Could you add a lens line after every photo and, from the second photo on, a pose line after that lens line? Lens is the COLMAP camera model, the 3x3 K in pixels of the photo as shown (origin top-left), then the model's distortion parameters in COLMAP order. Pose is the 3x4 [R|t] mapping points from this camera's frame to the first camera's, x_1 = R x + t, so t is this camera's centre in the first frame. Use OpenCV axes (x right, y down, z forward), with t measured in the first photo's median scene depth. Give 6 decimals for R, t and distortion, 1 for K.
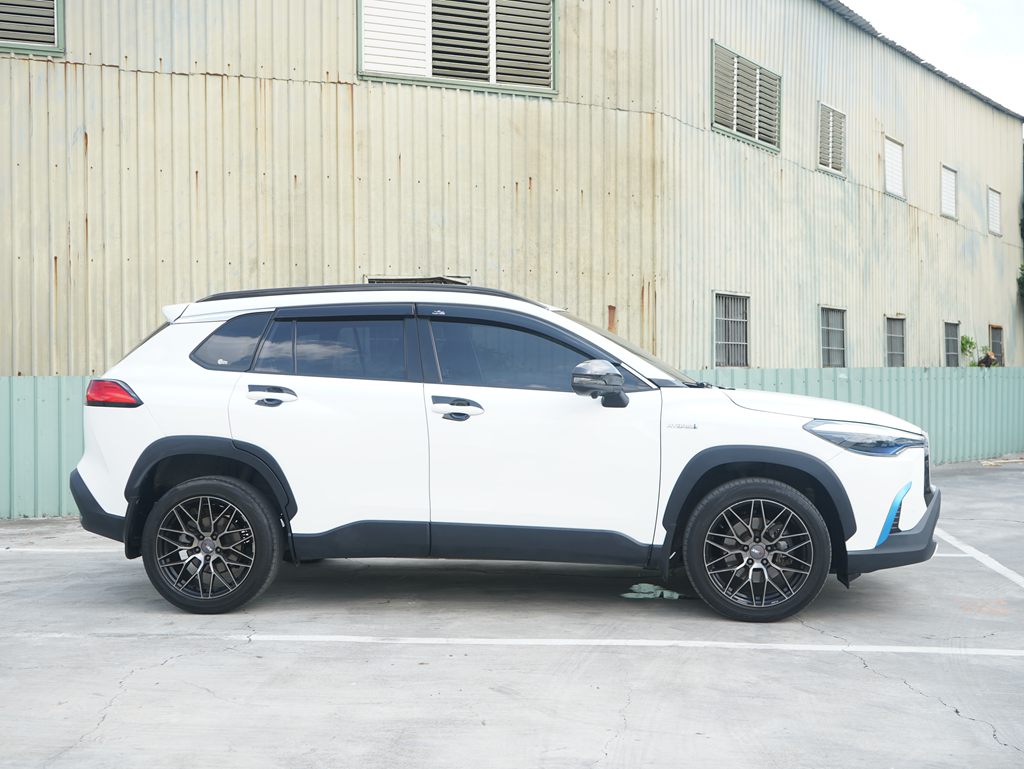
lens RADIAL K [[1145.8, 0, 512.3], [0, 1145.8, 423.1], [0, 0, 1]] dist [-0.005995, -0.002211]
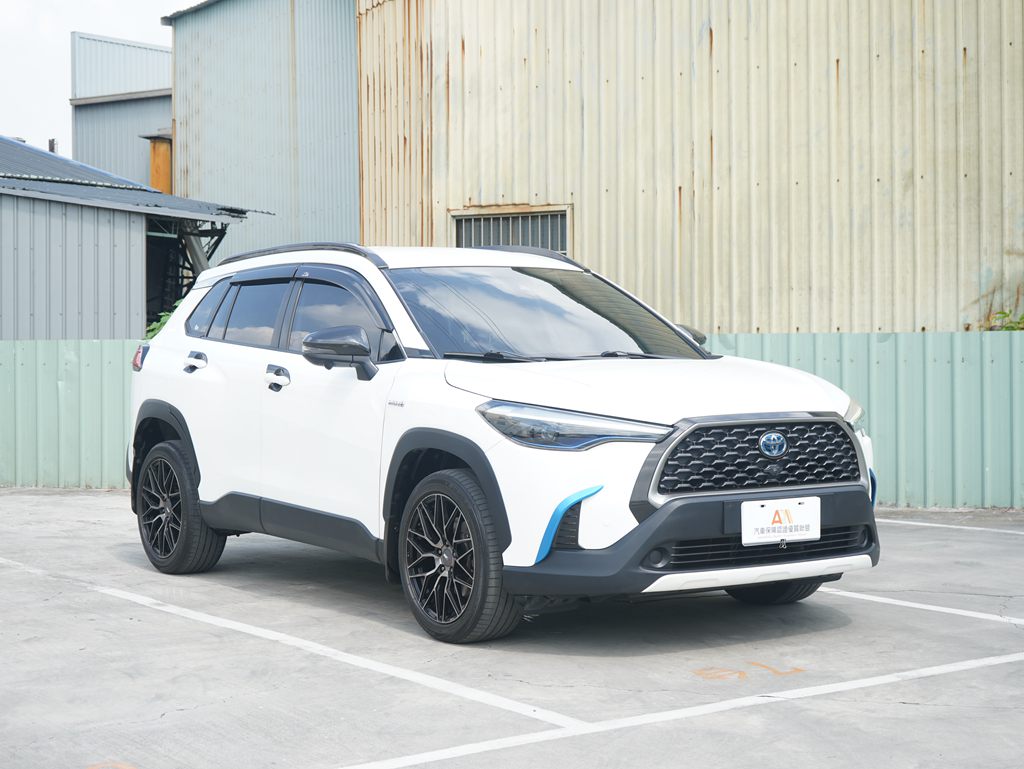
lens RADIAL K [[1813.2, 0, 512.0], [0, 1813.2, 384.5], [0, 0, 1]] dist [-0.012009, 0.182365]
pose [[0.670875, 0.021725, -0.741252, 0.457889], [-0.028299, 0.999593, 0.003684, -0.007153], [0.741030, 0.018505, 0.671217, 0.055791]]
